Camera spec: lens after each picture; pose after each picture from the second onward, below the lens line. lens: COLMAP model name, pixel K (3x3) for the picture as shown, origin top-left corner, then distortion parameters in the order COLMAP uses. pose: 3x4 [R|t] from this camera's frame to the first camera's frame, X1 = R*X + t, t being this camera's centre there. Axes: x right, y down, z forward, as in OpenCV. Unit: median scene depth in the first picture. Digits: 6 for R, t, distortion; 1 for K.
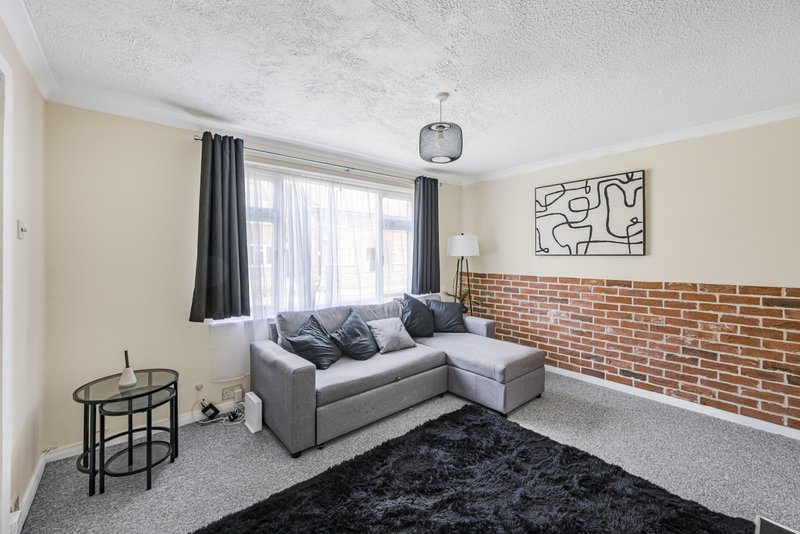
lens RADIAL K [[326.8, 0, 390.5], [0, 326.8, 253.8], [0, 0, 1]] dist [-0.001084, -0.000138]
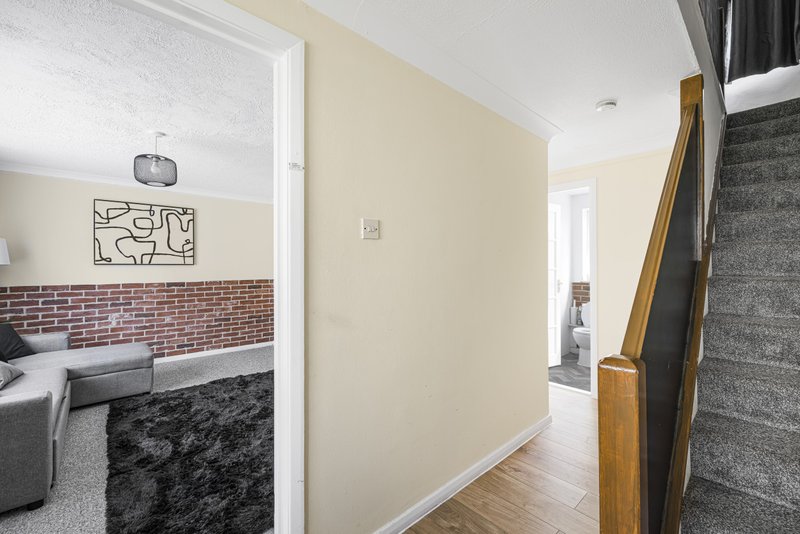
lens RADIAL K [[335.2, 0, 400.0], [0, 335.2, 267.0], [0, 0, 1]] dist [-0.000629, -0.000096]
pose [[-0.042005, 0.003656, 0.999111, -0.772898], [-0.000915, 0.999993, -0.003698, 0.018831], [-0.999117, -0.001069, -0.042001, 0.093009]]
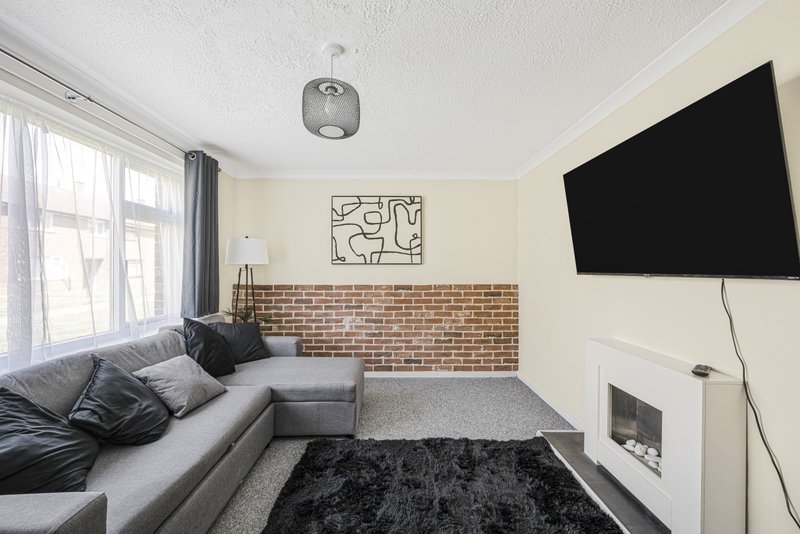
lens RADIAL K [[320.0, 0, 400.6], [0, 320.0, 267.2], [0, 0, 1]] dist [-0.000387, -0.000042]
pose [[0.618082, 0.006488, 0.786087, -0.223249], [-0.005305, 0.999978, -0.004083, 0.020373], [-0.786096, -0.001647, 0.618103, 0.279478]]
